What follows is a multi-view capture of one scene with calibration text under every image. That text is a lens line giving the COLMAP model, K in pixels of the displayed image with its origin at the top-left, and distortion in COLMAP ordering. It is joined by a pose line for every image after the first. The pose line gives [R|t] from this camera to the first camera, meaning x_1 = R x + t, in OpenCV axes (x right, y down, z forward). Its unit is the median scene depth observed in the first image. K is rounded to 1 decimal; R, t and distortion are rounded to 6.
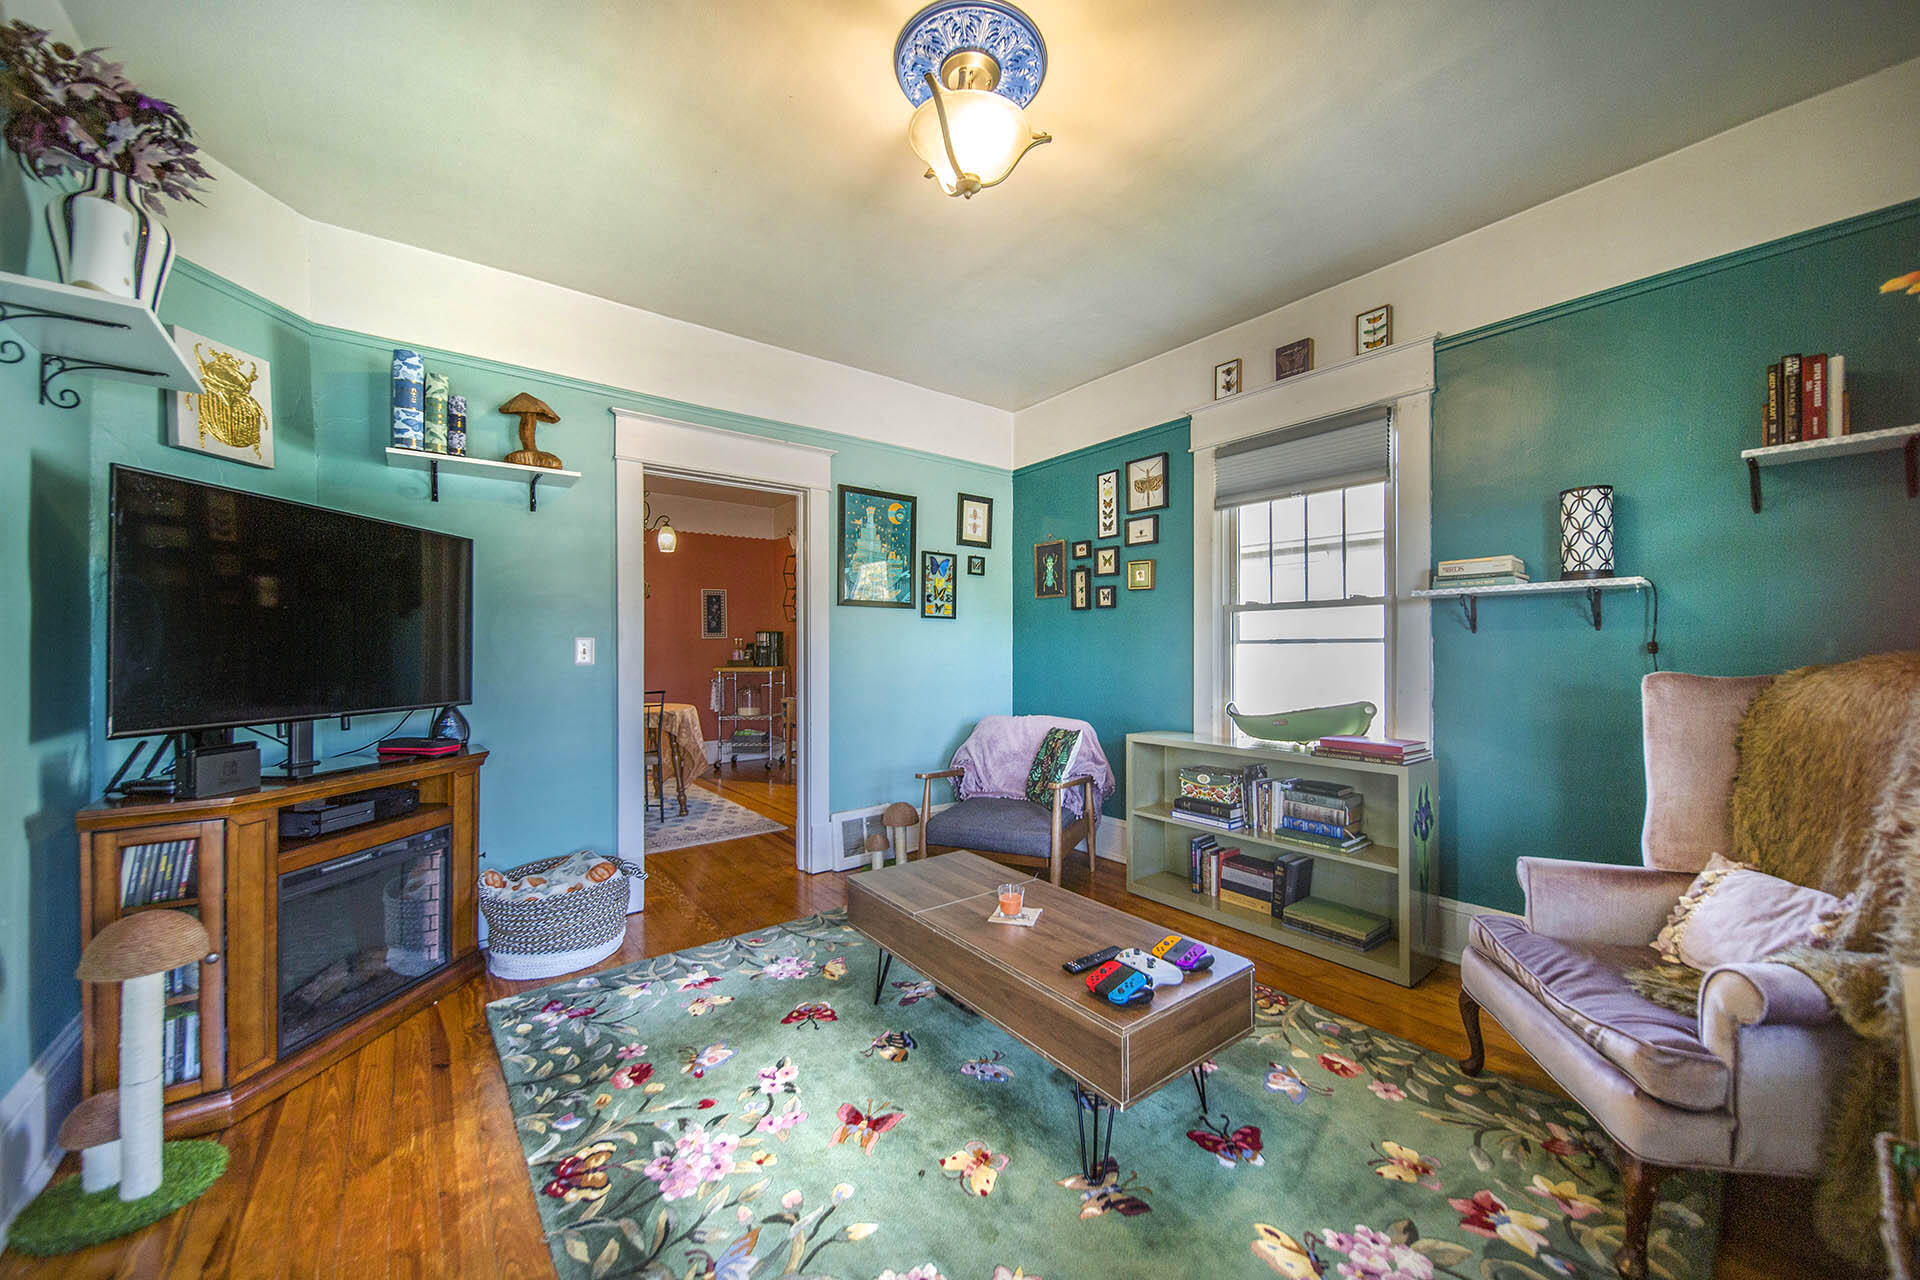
lens RADIAL K [[693.8, 0, 970.3], [0, 693.8, 641.1], [0, 0, 1]] dist [-0.000521, -0.004339]
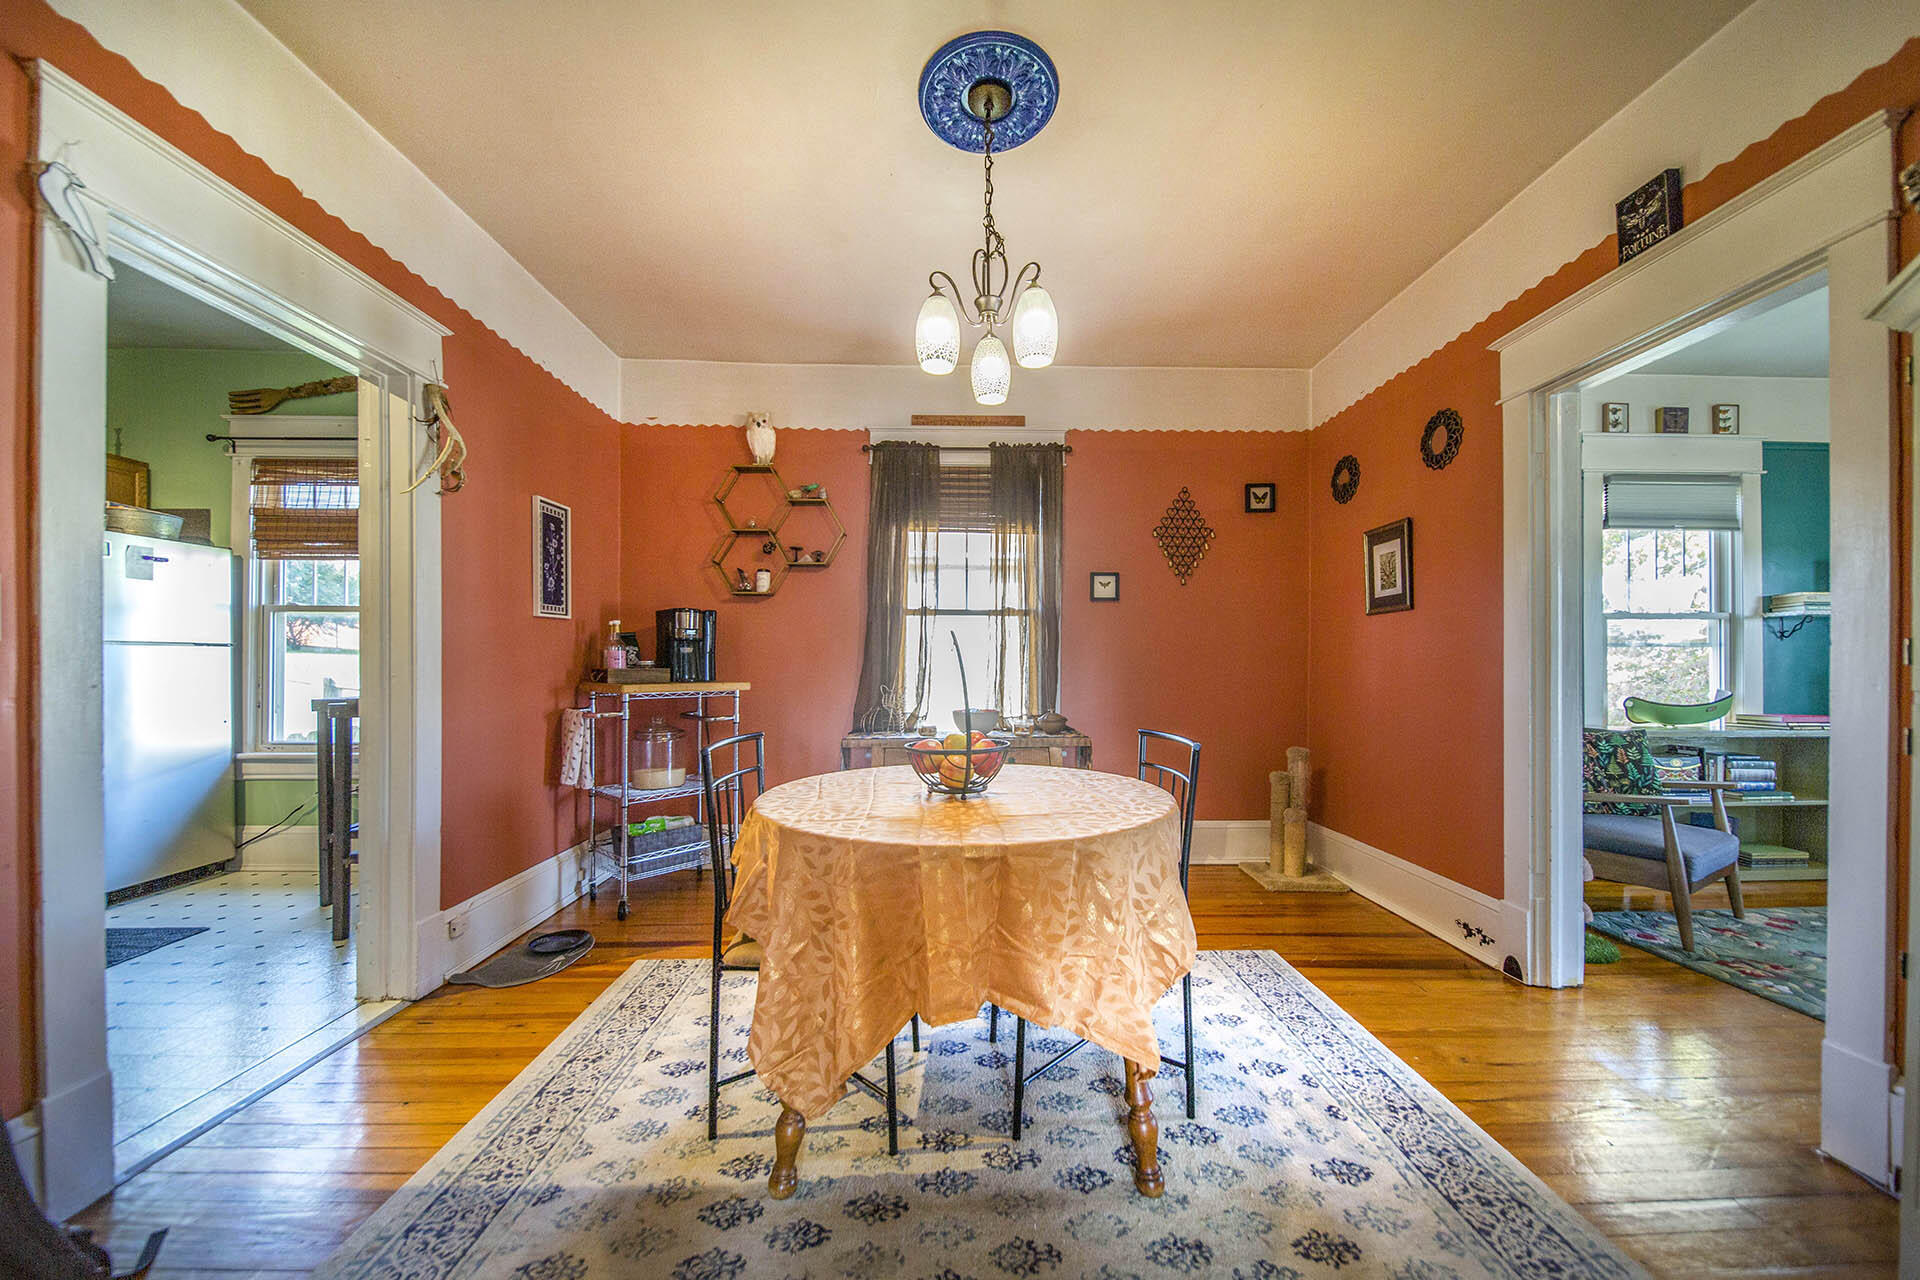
lens RADIAL K [[692.5, 0, 961.9], [0, 692.5, 663.7], [0, 0, 1]] dist [-0.000954, -0.000633]
pose [[0.600329, 0.004322, 0.799741, -0.569245], [-0.012333, 0.999917, 0.003855, 0.020005], [-0.799658, -0.012178, 0.600332, 0.554119]]
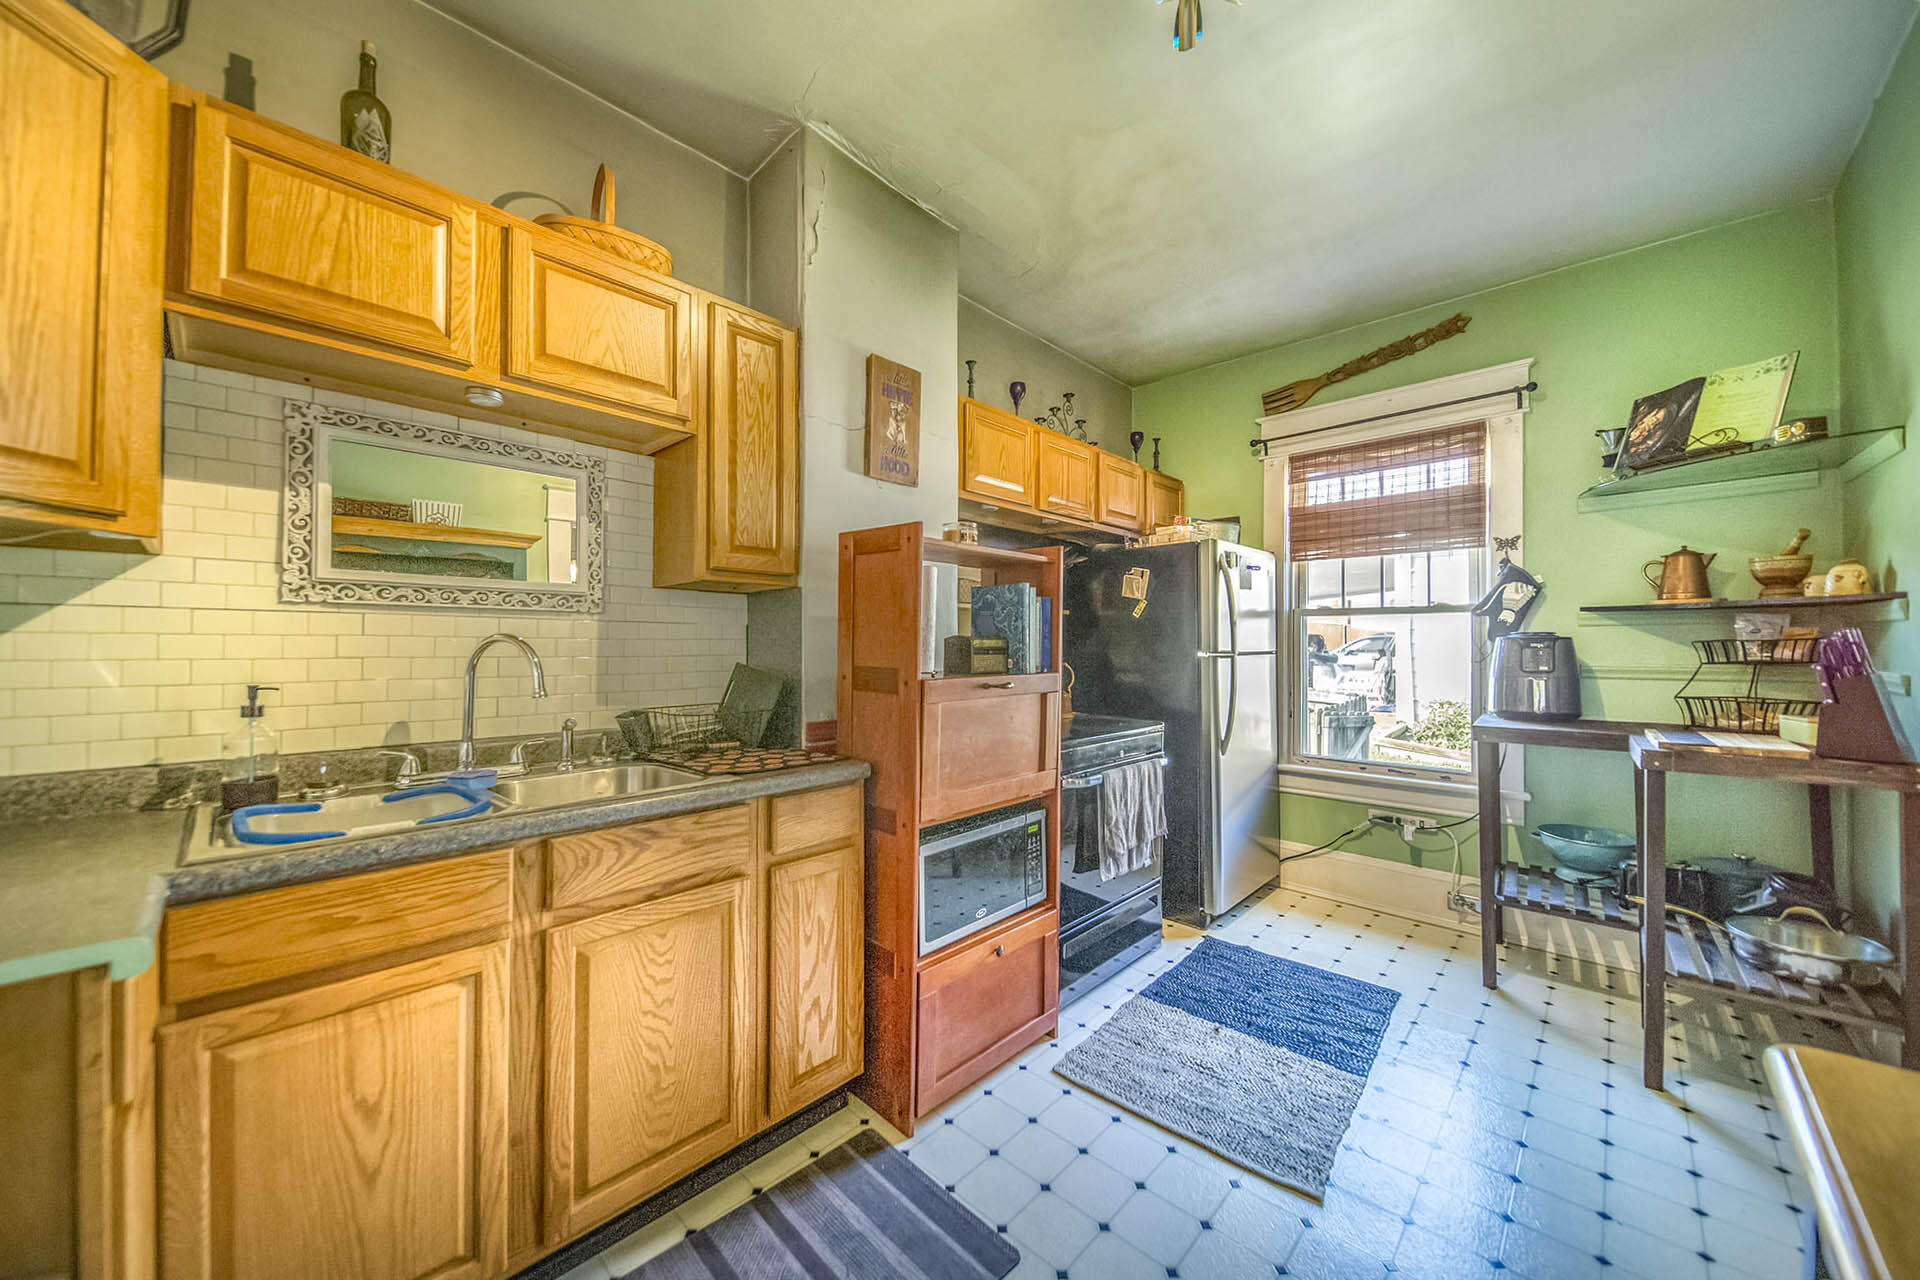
lens RADIAL K [[676.4, 0, 960.0], [0, 676.4, 640.0], [0, 0, 1]] dist [-0.001631, -0.000416]
pose [[0.989825, 0.005739, 0.142172, -0.776827], [-0.005663, 0.999984, -0.000940, 0.007717], [-0.142175, 0.000125, 0.989842, 0.847146]]
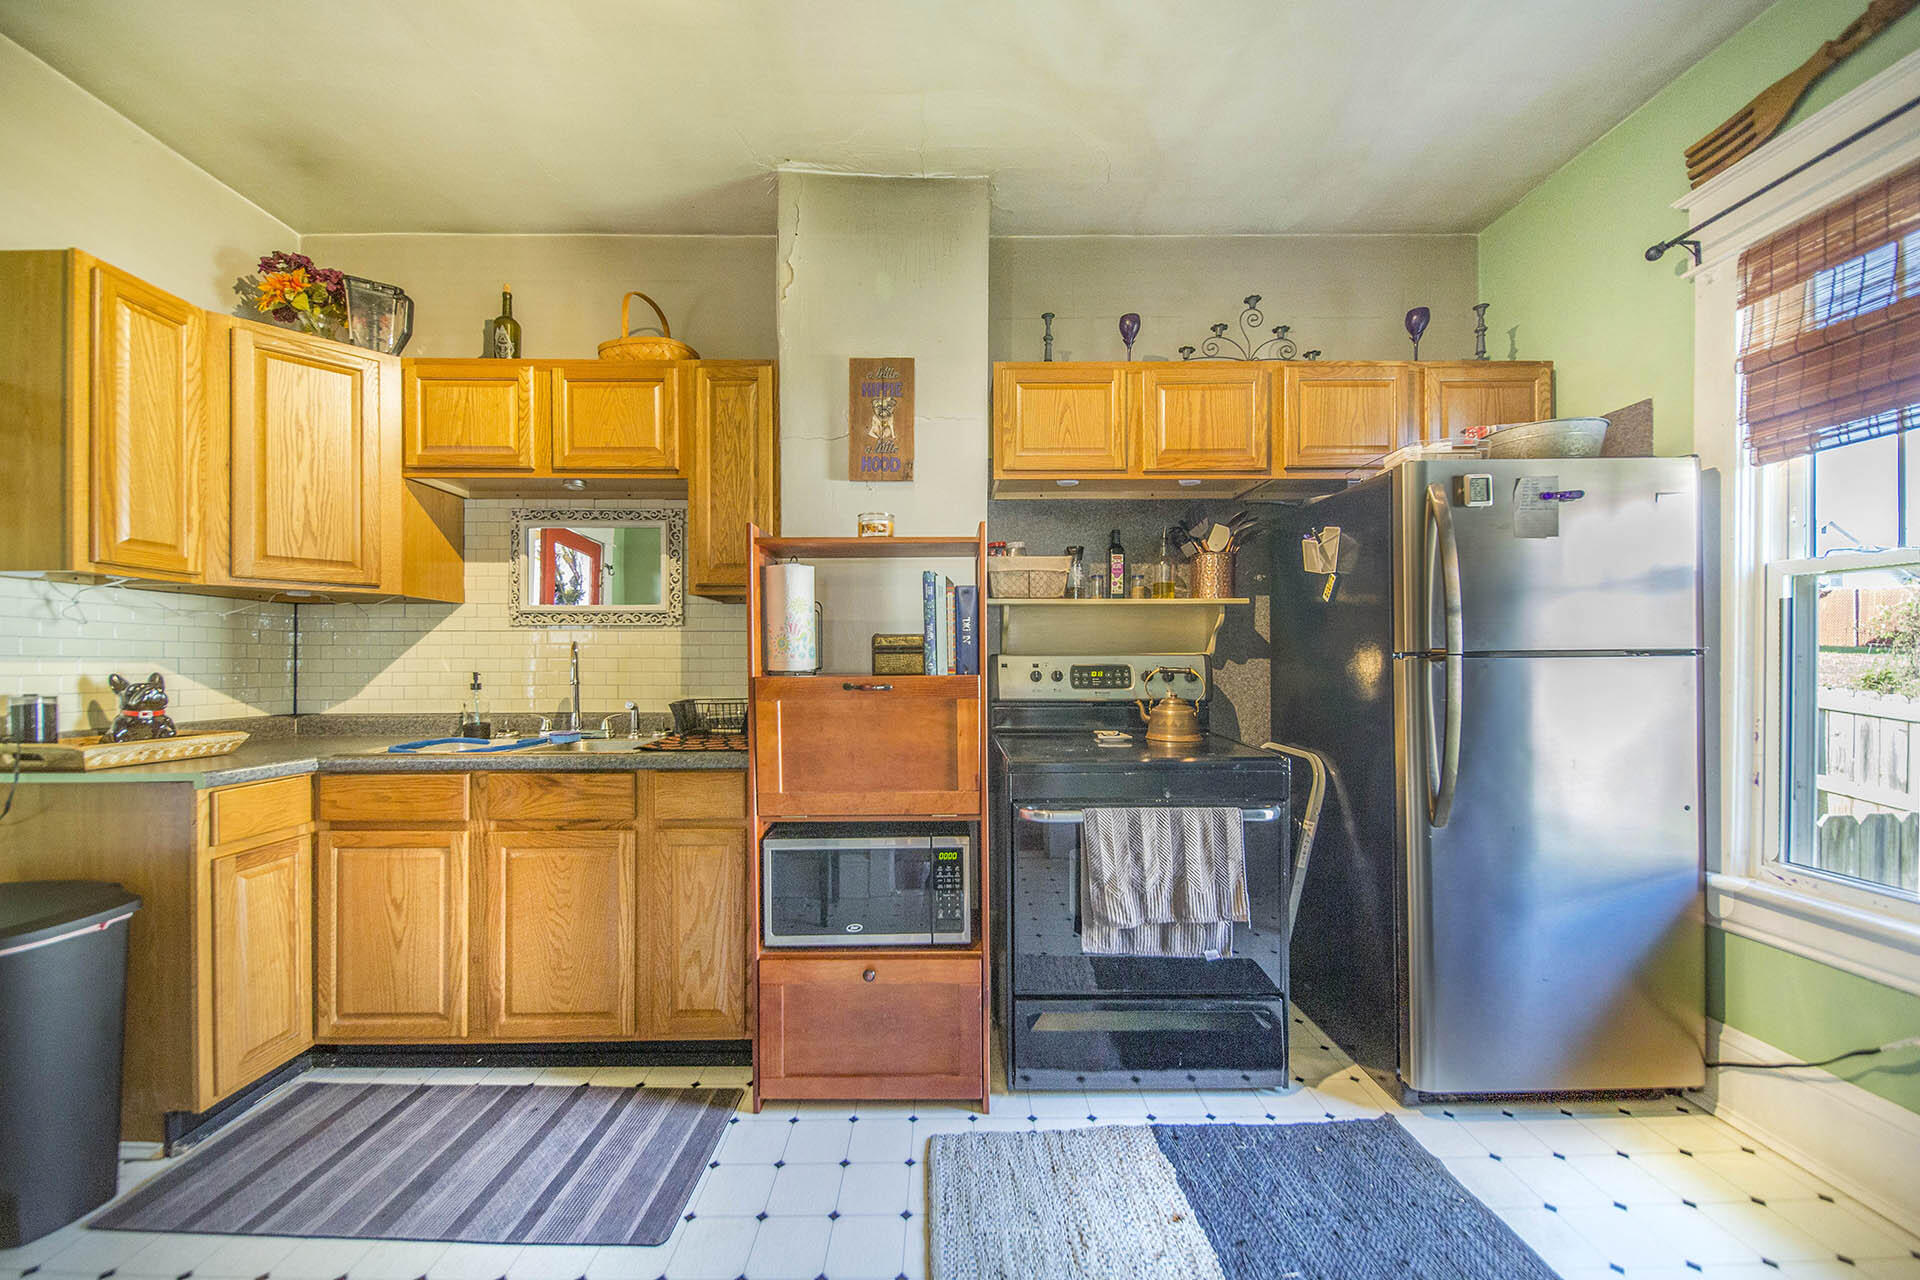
lens RADIAL K [[692.5, 0, 961.9], [0, 692.5, 663.7], [0, 0, 1]] dist [-0.000954, -0.000633]
pose [[0.792854, 0.002663, -0.609406, -0.543488], [0.007453, 0.999873, 0.014066, 0.013719], [0.609366, -0.015694, 0.792734, 0.931880]]
